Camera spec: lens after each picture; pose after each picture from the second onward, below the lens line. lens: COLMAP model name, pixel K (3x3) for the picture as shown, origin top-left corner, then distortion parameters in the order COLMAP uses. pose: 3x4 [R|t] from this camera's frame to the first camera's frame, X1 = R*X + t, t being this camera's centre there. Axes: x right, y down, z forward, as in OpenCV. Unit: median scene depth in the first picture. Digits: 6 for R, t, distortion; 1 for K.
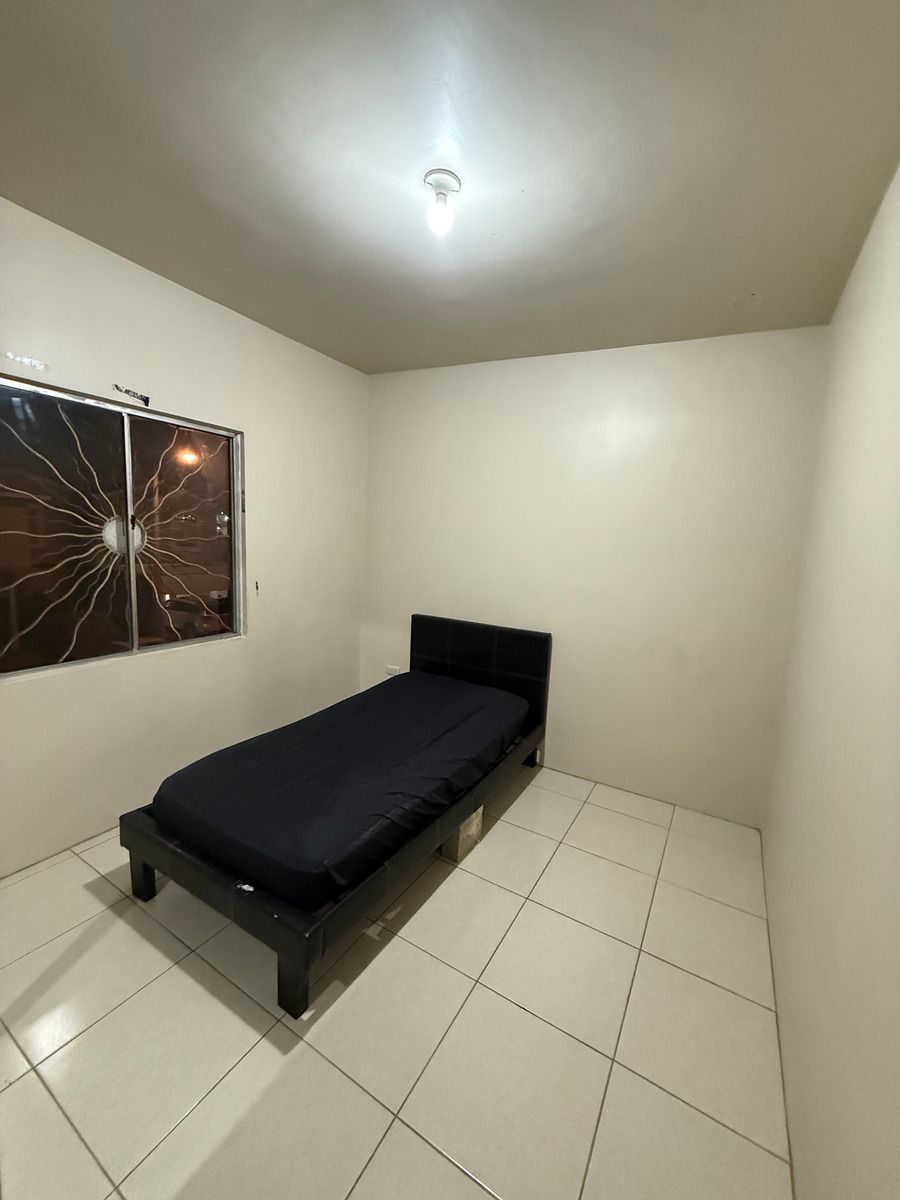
lens RADIAL K [[479.8, 0, 449.6], [0, 479.8, 600.3], [0, 0, 1]] dist [0.003427, -0.000014]
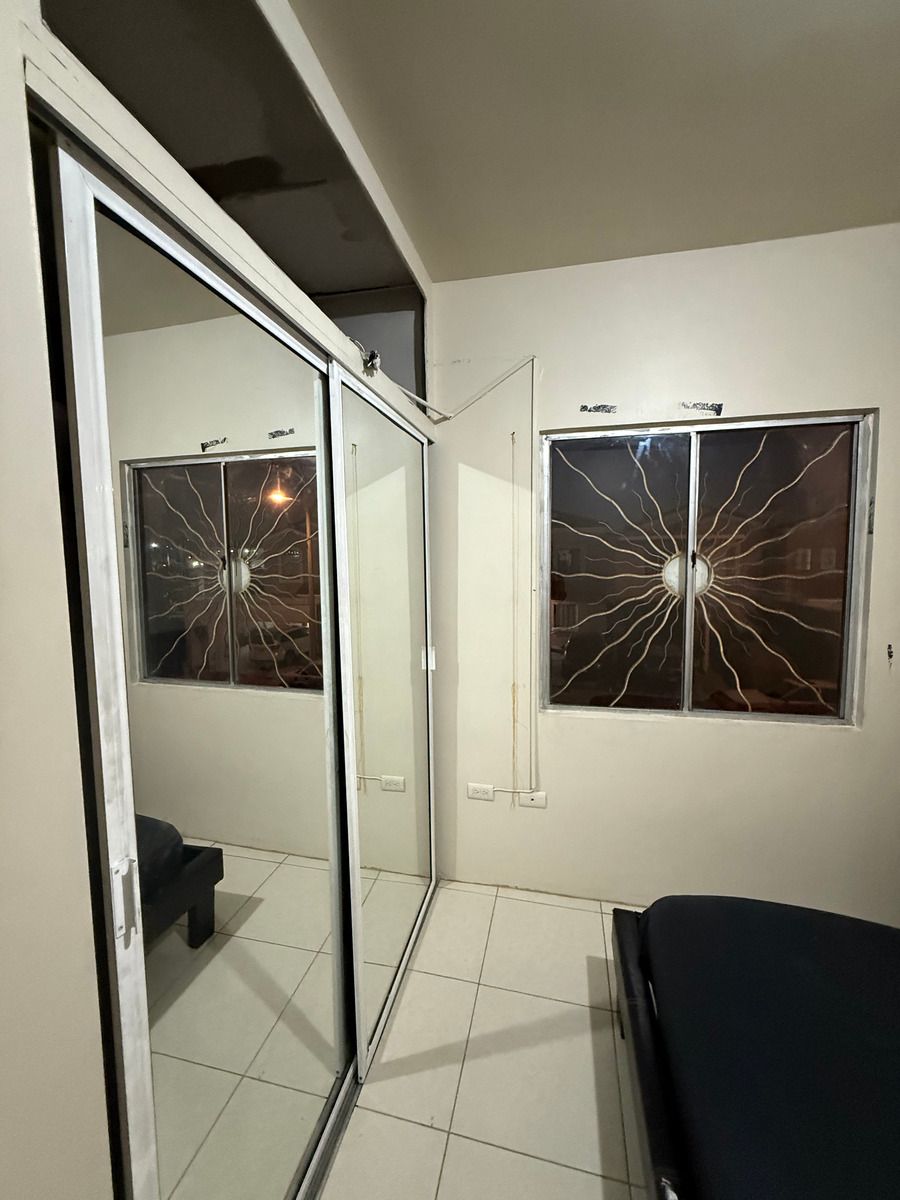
lens RADIAL K [[479.8, 0, 451.3], [0, 479.8, 599.9], [0, 0, 1]] dist [0.003427, -0.000014]
pose [[0.305336, 0.026527, -0.951875, 0.011031], [-0.104251, 0.994534, -0.005726, -0.042921], [0.946521, 0.100983, 0.306433, 0.352512]]
